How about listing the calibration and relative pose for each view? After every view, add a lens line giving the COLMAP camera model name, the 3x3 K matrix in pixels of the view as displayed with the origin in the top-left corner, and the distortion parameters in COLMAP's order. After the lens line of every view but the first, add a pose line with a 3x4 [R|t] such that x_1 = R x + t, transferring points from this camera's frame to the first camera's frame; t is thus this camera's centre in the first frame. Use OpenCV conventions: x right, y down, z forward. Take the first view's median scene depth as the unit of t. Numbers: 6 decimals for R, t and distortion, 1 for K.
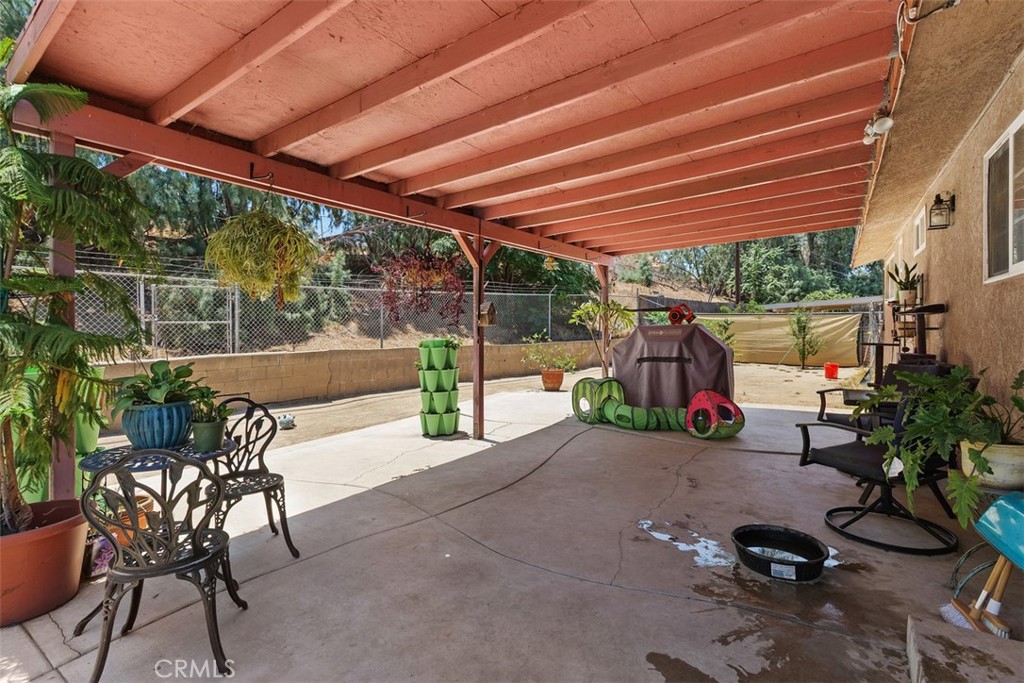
lens RADIAL K [[468.2, 0, 505.1], [0, 468.2, 332.5], [0, 0, 1]] dist [0.004015, -0.000448]
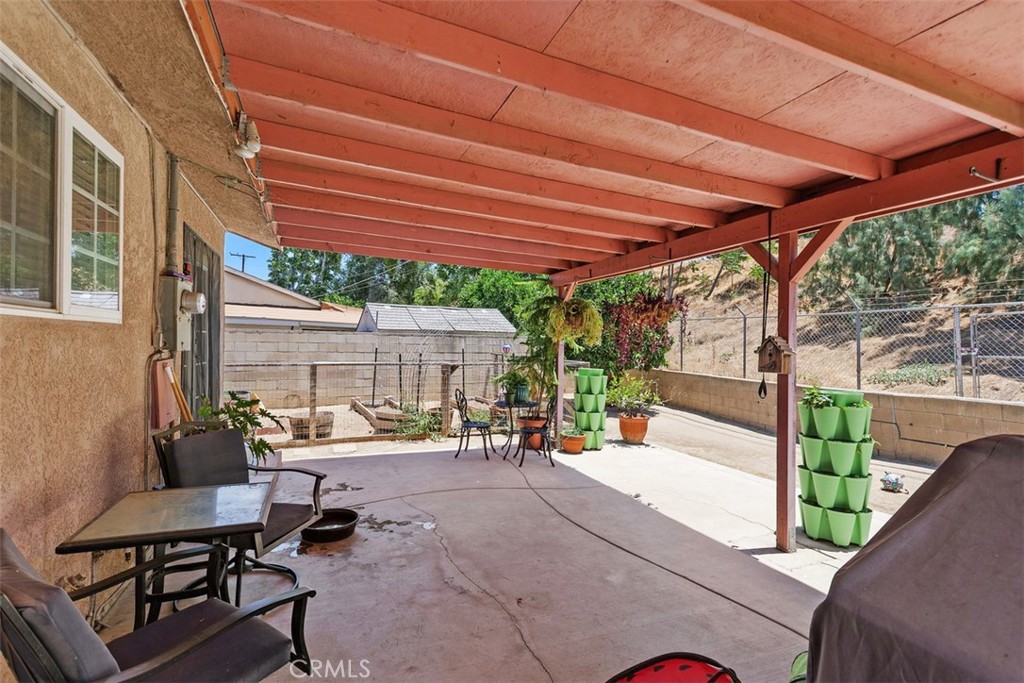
lens RADIAL K [[468.2, 0, 510.1], [0, 468.2, 341.7], [0, 0, 1]] dist [0.004015, -0.000448]
pose [[-0.532209, -0.005627, -0.846594, 1.375851], [-0.018467, 0.999817, 0.004964, -0.109480], [0.846411, 0.018276, -0.532216, 2.030373]]
